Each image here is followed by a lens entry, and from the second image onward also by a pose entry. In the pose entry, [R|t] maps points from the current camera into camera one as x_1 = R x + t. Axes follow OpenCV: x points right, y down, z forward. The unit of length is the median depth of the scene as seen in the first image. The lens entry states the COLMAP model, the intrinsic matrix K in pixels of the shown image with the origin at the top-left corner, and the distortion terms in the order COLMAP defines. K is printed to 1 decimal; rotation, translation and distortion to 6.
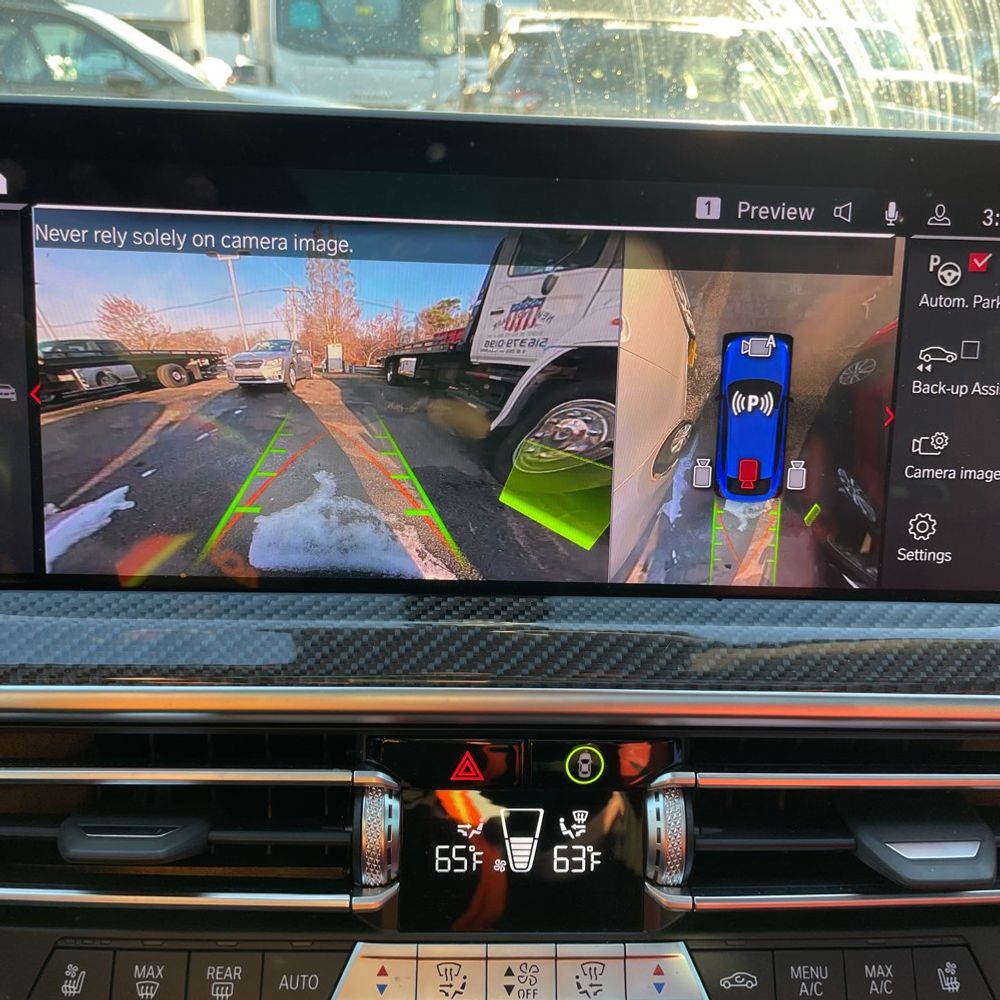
lens RADIAL K [[1008.6, 0, 506.2], [0, 1008.6, 491.3], [0, 0, 1]] dist [0.092164, -0.128943]
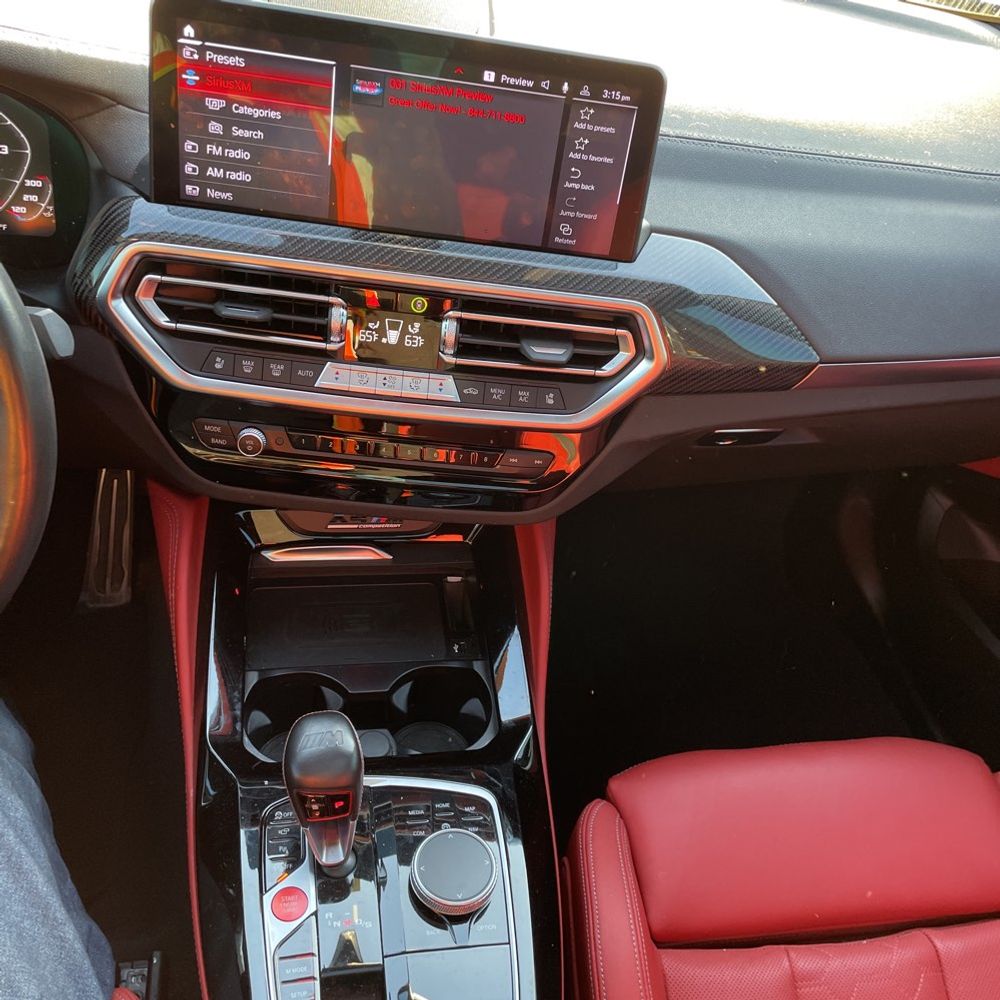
lens RADIAL K [[1008.6, 0, 506.2], [0, 1008.6, 491.3], [0, 0, 1]] dist [0.092164, -0.128943]
pose [[0.993473, 0.094260, 0.064238, 0.174754], [-0.110804, 0.931222, 0.347200, -0.205800], [-0.027092, -0.352052, 0.935588, -1.571254]]
